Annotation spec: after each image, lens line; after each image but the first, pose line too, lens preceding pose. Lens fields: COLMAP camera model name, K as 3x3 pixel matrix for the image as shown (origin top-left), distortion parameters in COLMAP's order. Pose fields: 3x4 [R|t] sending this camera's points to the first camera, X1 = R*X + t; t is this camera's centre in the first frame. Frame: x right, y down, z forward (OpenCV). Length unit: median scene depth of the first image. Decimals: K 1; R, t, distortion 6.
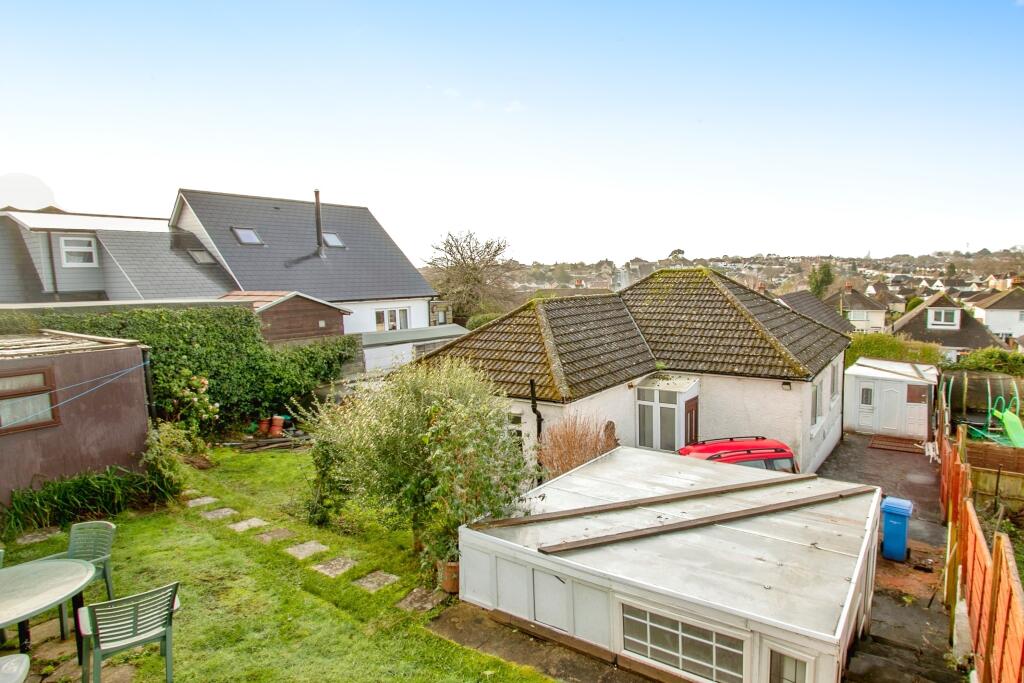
lens RADIAL K [[488.7, 0, 575.2], [0, 488.7, 341.1], [0, 0, 1]] dist [-0.015122, 0.001039]
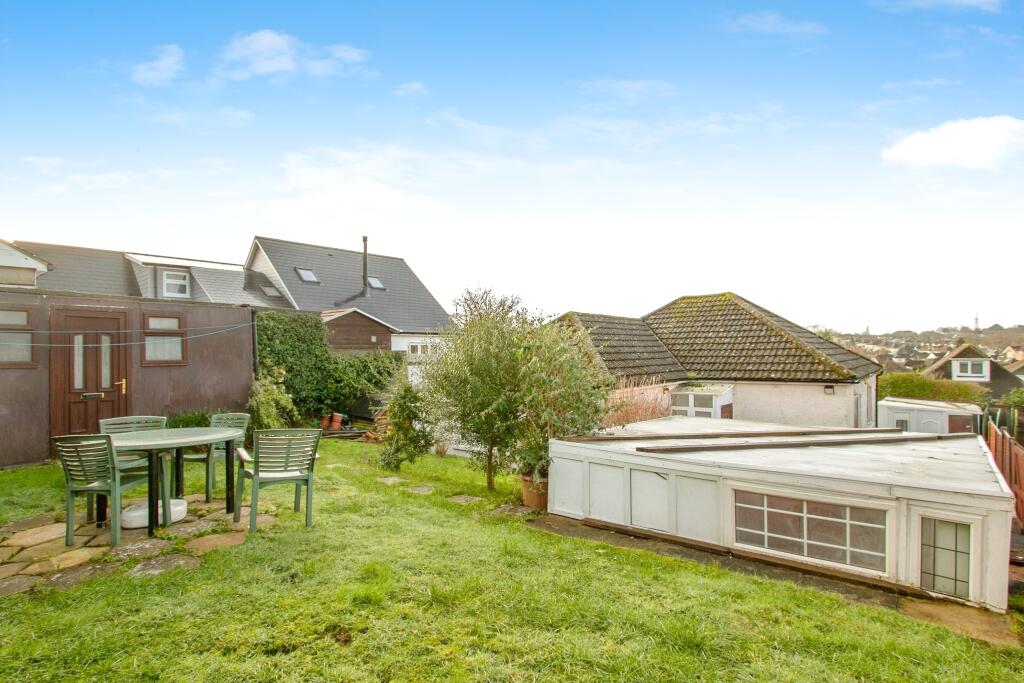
lens RADIAL K [[459.8, 0, 512.2], [0, 459.8, 377.0], [0, 0, 1]] dist [-0.012117, 0.000230]
pose [[0.992695, 0.003409, -0.120603, -0.083529], [-0.013442, 0.996502, -0.082481, 0.139534], [0.119900, 0.083500, 0.989268, 0.007022]]
